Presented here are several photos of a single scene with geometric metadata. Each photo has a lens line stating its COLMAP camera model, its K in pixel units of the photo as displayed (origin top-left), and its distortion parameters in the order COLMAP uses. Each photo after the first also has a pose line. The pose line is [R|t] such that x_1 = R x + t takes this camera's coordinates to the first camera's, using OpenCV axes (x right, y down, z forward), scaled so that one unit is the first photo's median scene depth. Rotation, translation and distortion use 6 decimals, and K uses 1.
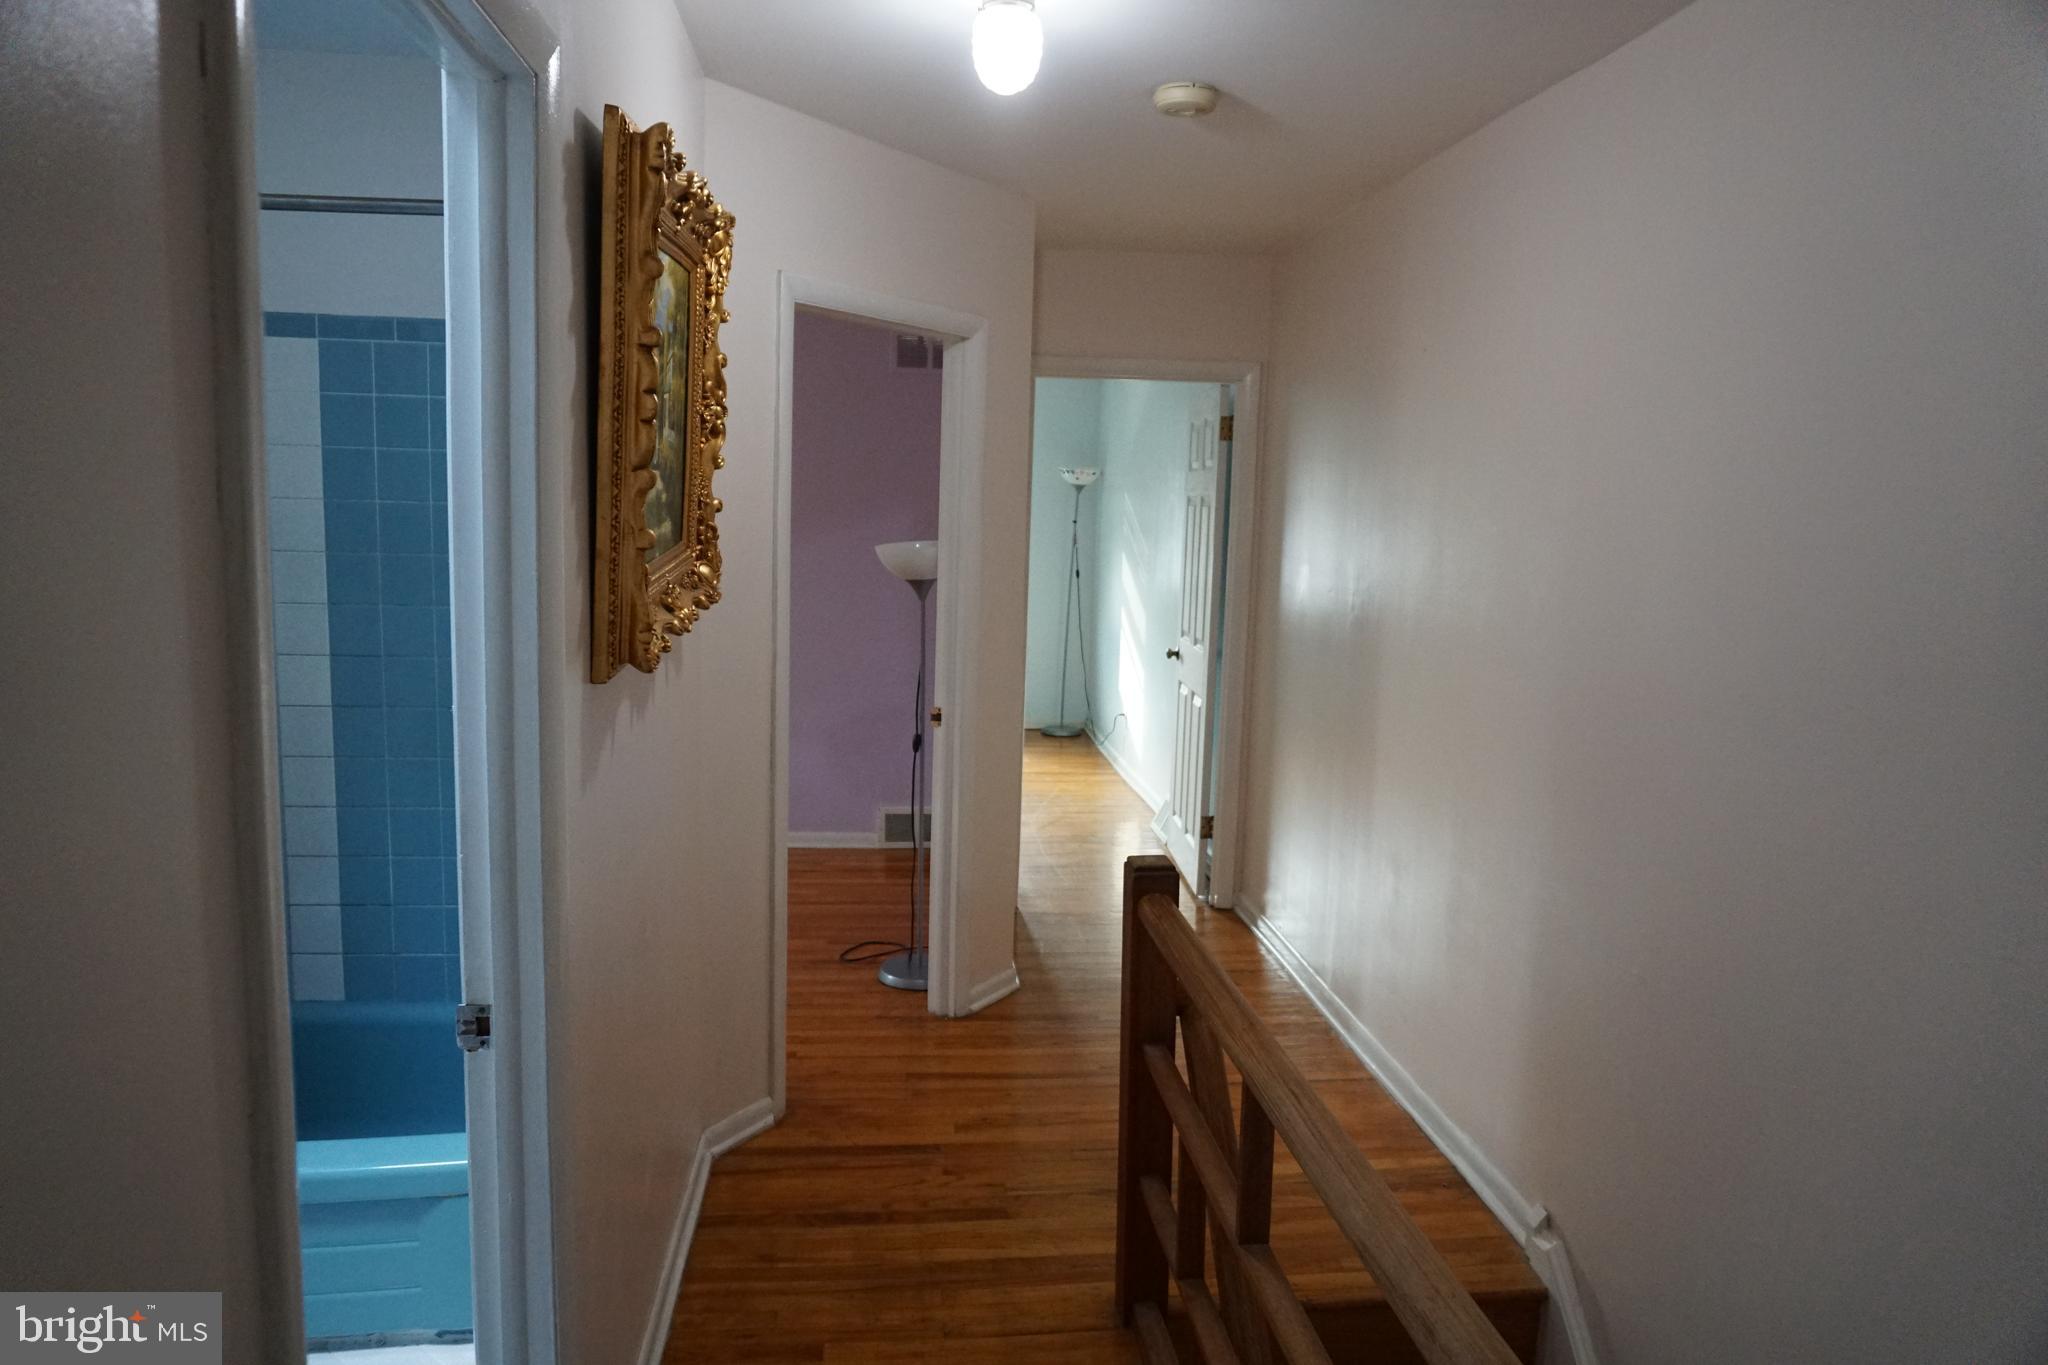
lens RADIAL K [[1377.5, 0, 1018.5], [0, 1377.5, 674.6], [0, 0, 1]] dist [-0.051764, 0.039797]
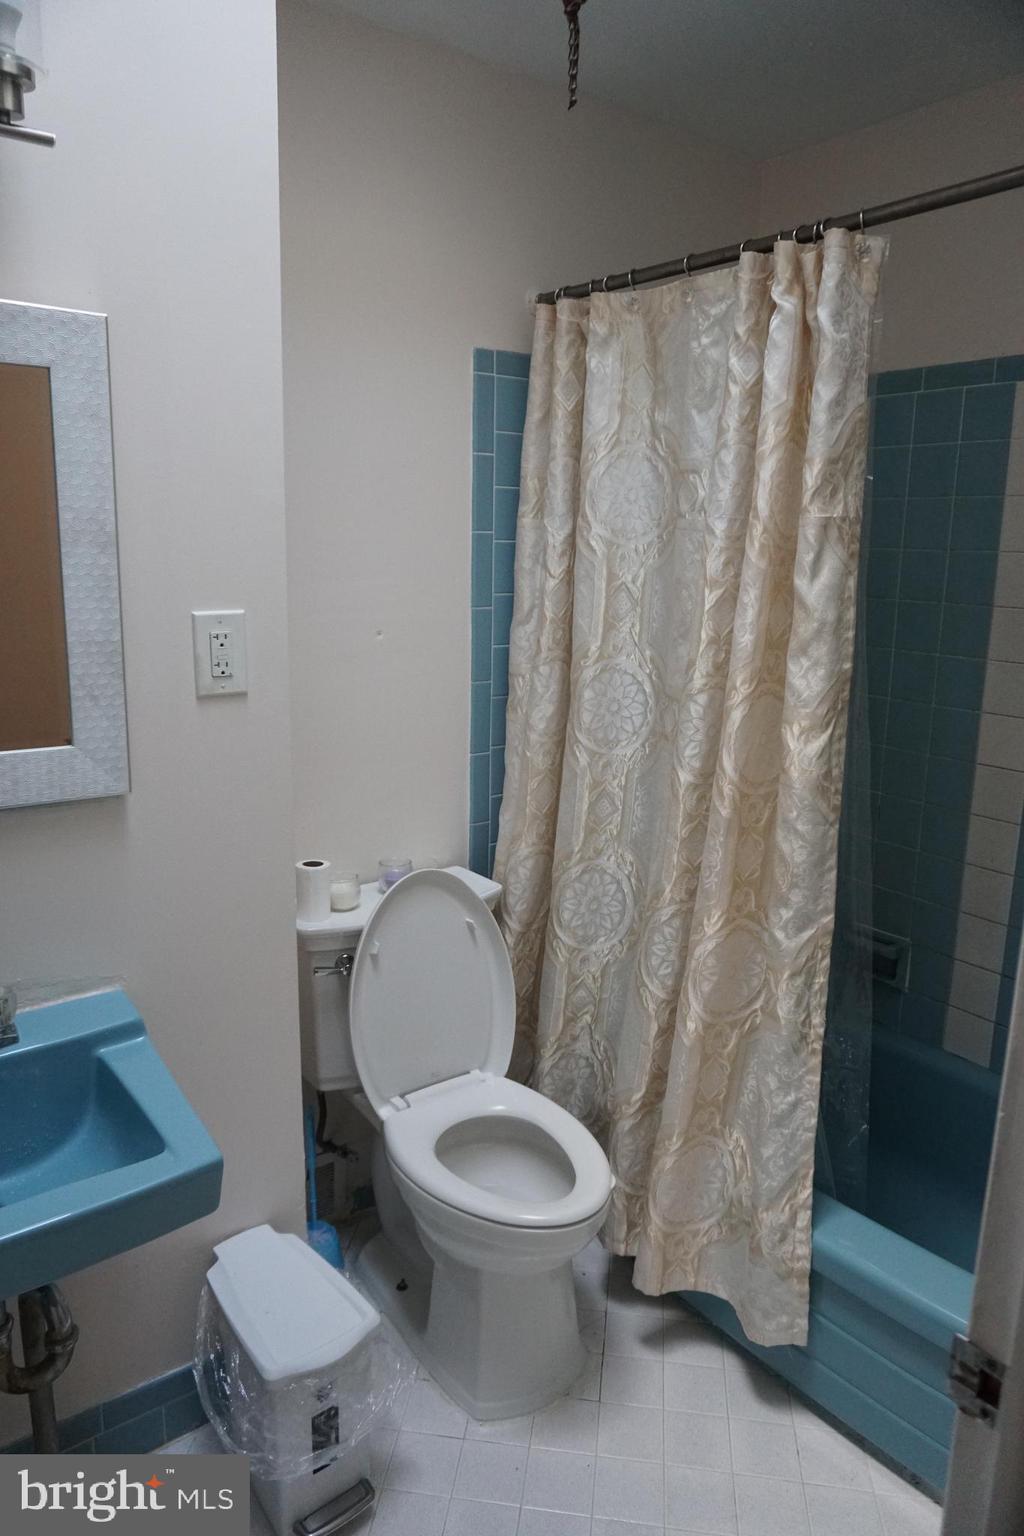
lens RADIAL K [[1033.2, 0, 506.2], [0, 1033.2, 756.1], [0, 0, 1]] dist [-0.051764, 0.039797]
pose [[0.516986, 0.155966, -0.841665, -0.149871], [-0.119404, 0.986787, 0.109515, -0.037097], [0.847625, 0.043880, 0.528778, 0.505846]]
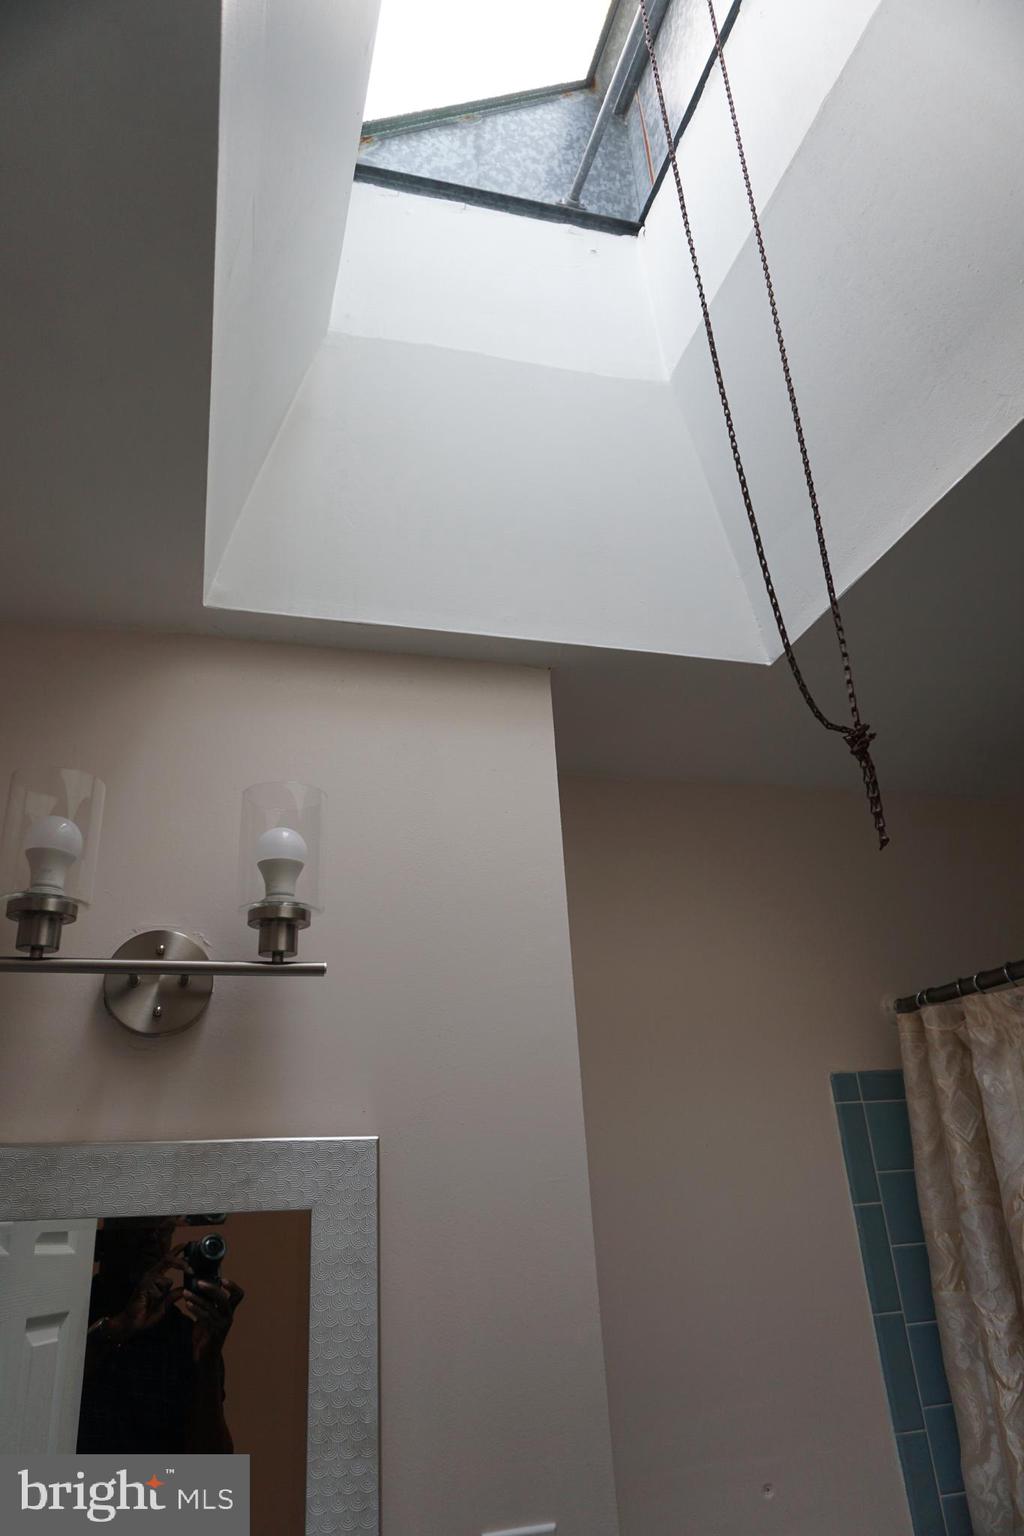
lens RADIAL K [[1033.2, 0, 490.0], [0, 1033.2, 750.9], [0, 0, 1]] dist [-0.051764, 0.039797]
pose [[0.169931, -0.449143, -0.877151, -0.272547], [-0.079122, 0.881005, -0.466445, -0.145548], [0.982275, 0.148665, 0.114173, 0.588604]]
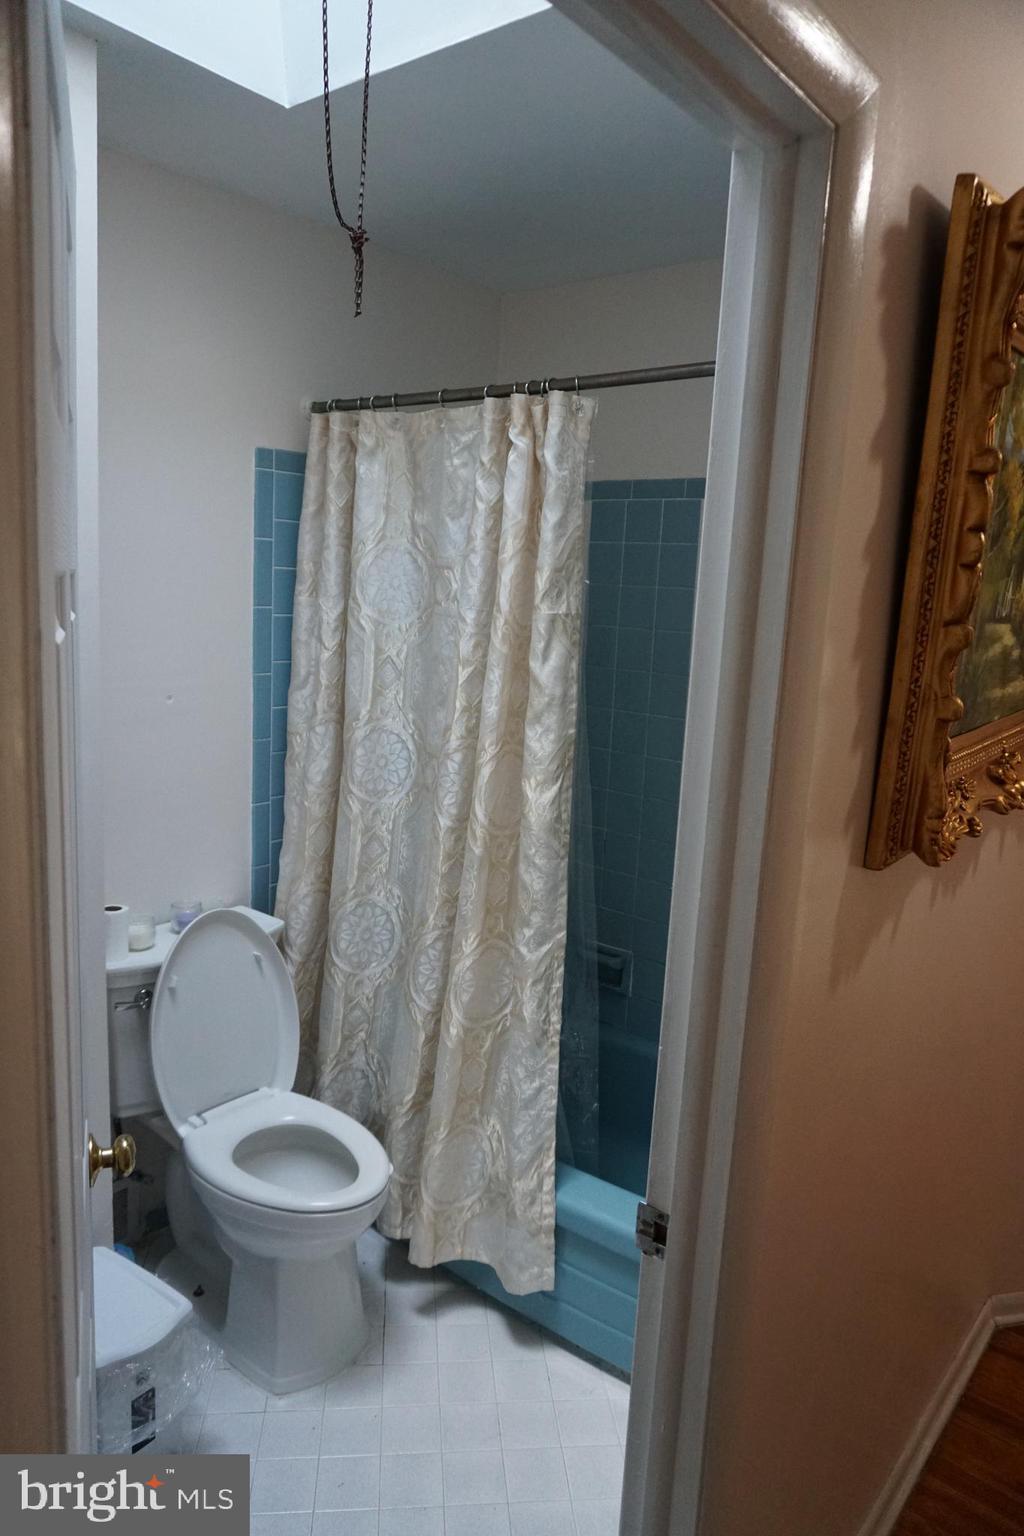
lens RADIAL K [[1033.2, 0, 513.4], [0, 1033.2, 761.7], [0, 0, 1]] dist [-0.051764, 0.039797]
pose [[0.709132, 0.124009, -0.694084, -0.026072], [-0.124881, 0.990938, 0.049459, -0.065612], [0.693928, 0.051605, 0.718193, 0.380848]]
